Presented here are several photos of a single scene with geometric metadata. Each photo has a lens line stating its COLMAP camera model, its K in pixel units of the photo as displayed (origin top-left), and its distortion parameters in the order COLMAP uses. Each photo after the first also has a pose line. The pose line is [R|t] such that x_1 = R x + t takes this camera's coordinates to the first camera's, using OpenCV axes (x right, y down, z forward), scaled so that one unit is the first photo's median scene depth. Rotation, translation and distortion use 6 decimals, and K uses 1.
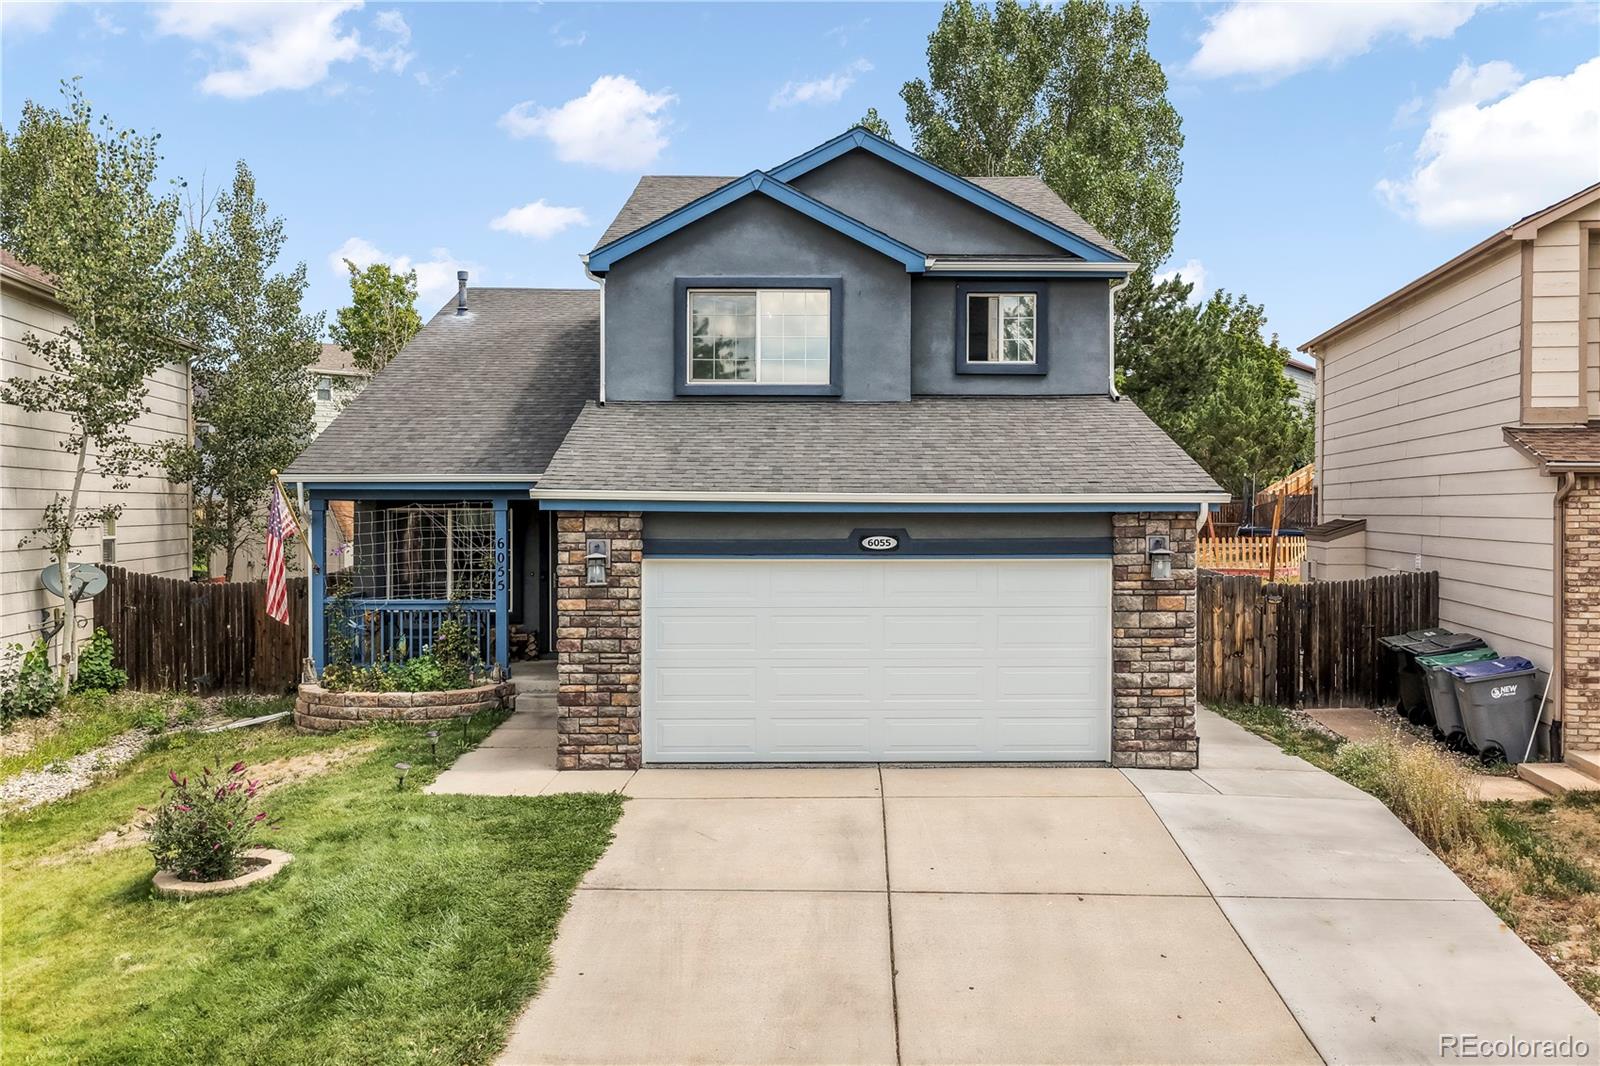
lens RADIAL K [[1332.5, 0, 800.0], [0, 1332.5, 533.0], [0, 0, 1]] dist [-0.027488, 0.055726]
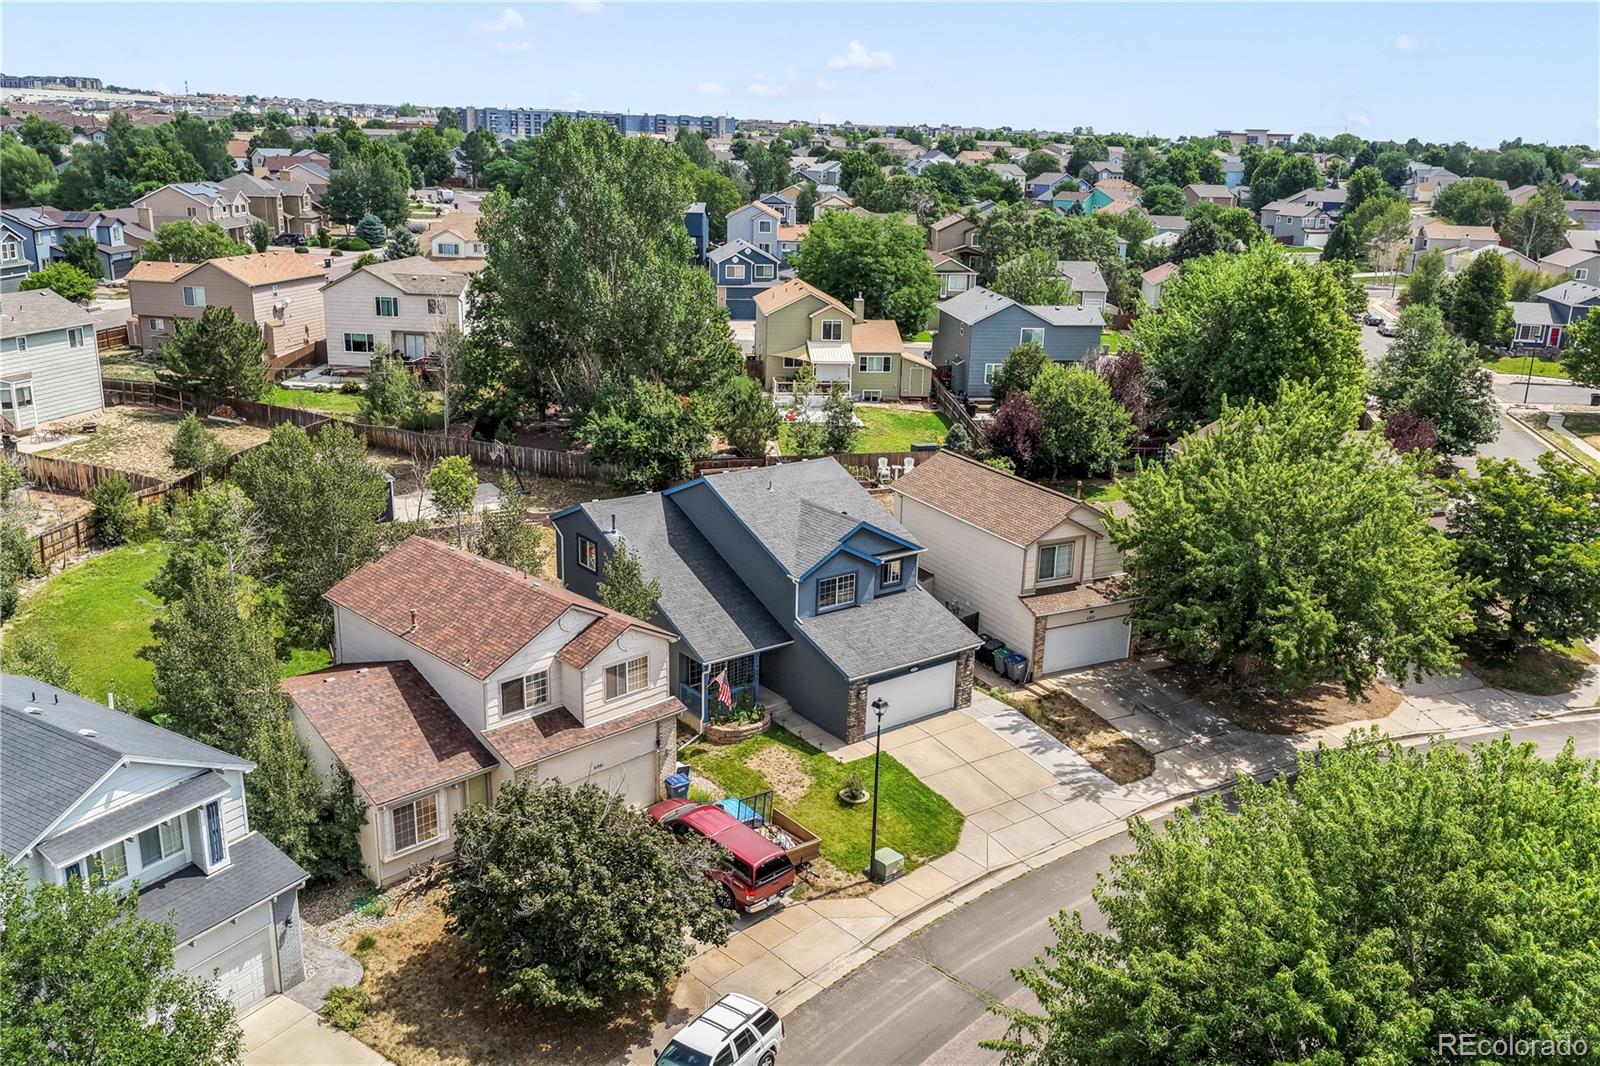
lens RADIAL K [[1332.5, 0, 800.0], [0, 1332.5, 533.0], [0, 0, 1]] dist [-0.027488, 0.055726]
pose [[0.799986, -0.154683, 0.579737, -2.332008], [-0.018226, 0.959489, 0.281157, -1.424503], [-0.599742, -0.235488, 0.764759, -1.621109]]
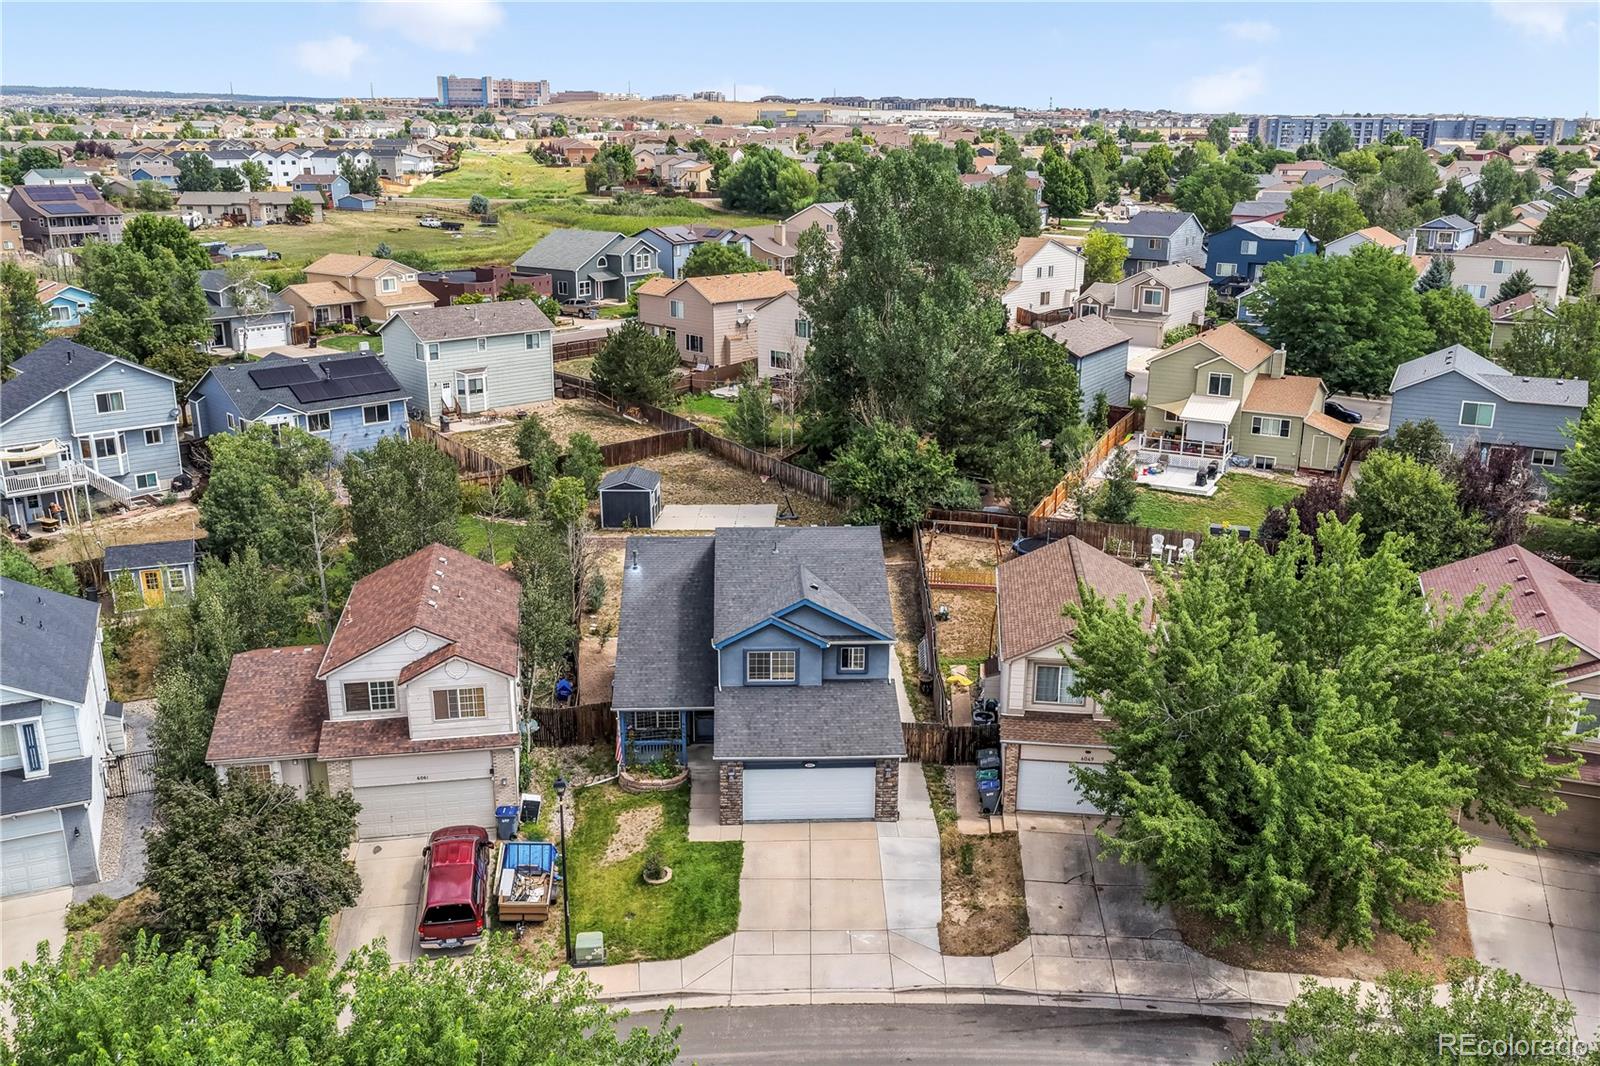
lens RADIAL K [[1332.5, 0, 800.0], [0, 1332.5, 533.0], [0, 0, 1]] dist [-0.027488, 0.055726]
pose [[0.999279, -0.010888, 0.036361, -0.088077], [0.000207, 0.959521, 0.281636, -1.566430], [-0.037955, -0.281425, 0.958832, -2.197052]]
